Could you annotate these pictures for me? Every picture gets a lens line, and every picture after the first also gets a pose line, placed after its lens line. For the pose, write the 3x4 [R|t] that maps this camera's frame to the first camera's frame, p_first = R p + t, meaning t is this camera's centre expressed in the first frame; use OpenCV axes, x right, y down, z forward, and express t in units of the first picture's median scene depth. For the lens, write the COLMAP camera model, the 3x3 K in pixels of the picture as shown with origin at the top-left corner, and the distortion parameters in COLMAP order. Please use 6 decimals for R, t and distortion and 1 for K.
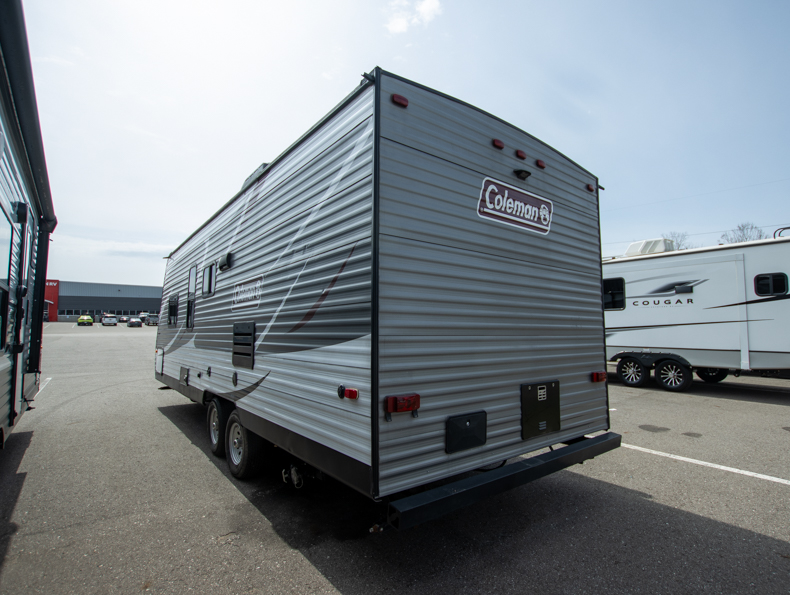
lens RADIAL K [[410.9, 0, 399.8], [0, 410.9, 297.5], [0, 0, 1]] dist [-0.032027, 0.002510]
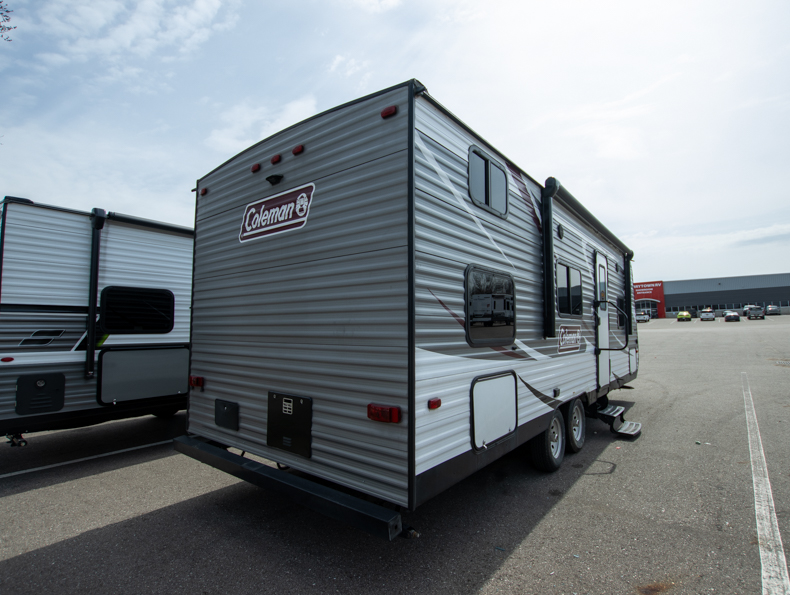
lens RADIAL K [[410.9, 0, 399.8], [0, 410.9, 297.5], [0, 0, 1]] dist [-0.032027, 0.002510]
pose [[0.227790, -0.076497, -0.970701, 1.303604], [0.089195, 0.994357, -0.057431, 0.066217], [0.969616, -0.073500, 0.233328, 1.039493]]
